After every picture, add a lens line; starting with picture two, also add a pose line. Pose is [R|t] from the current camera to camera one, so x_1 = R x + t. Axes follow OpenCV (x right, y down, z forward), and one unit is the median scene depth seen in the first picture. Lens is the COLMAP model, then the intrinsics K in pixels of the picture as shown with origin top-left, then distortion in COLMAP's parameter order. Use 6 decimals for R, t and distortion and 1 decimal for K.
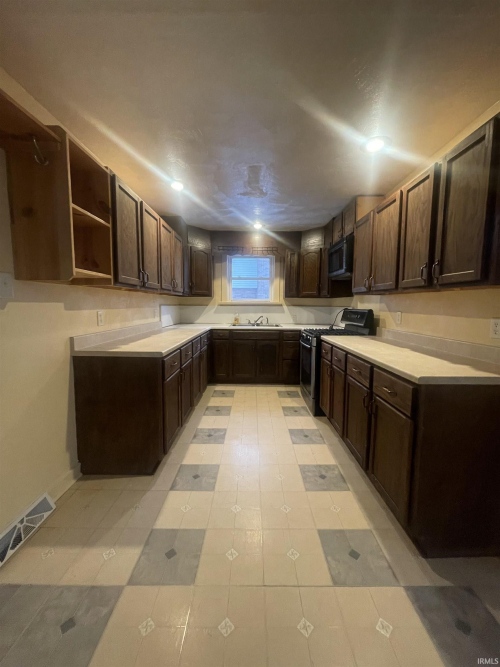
lens RADIAL K [[266.6, 0, 251.3], [0, 266.6, 329.5], [0, 0, 1]] dist [0.000864, 0.000076]
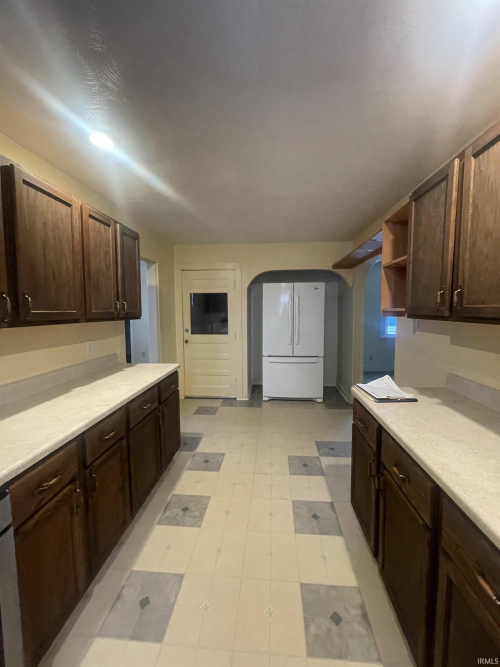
lens RADIAL K [[266.6, 0, 251.3], [0, 266.6, 329.5], [0, 0, 1]] dist [0.000864, 0.000076]
pose [[-0.996878, -0.008442, 0.078511, -0.050552], [0.005301, 0.984871, 0.173209, -0.292377], [-0.078785, 0.173084, -0.981751, 1.969577]]
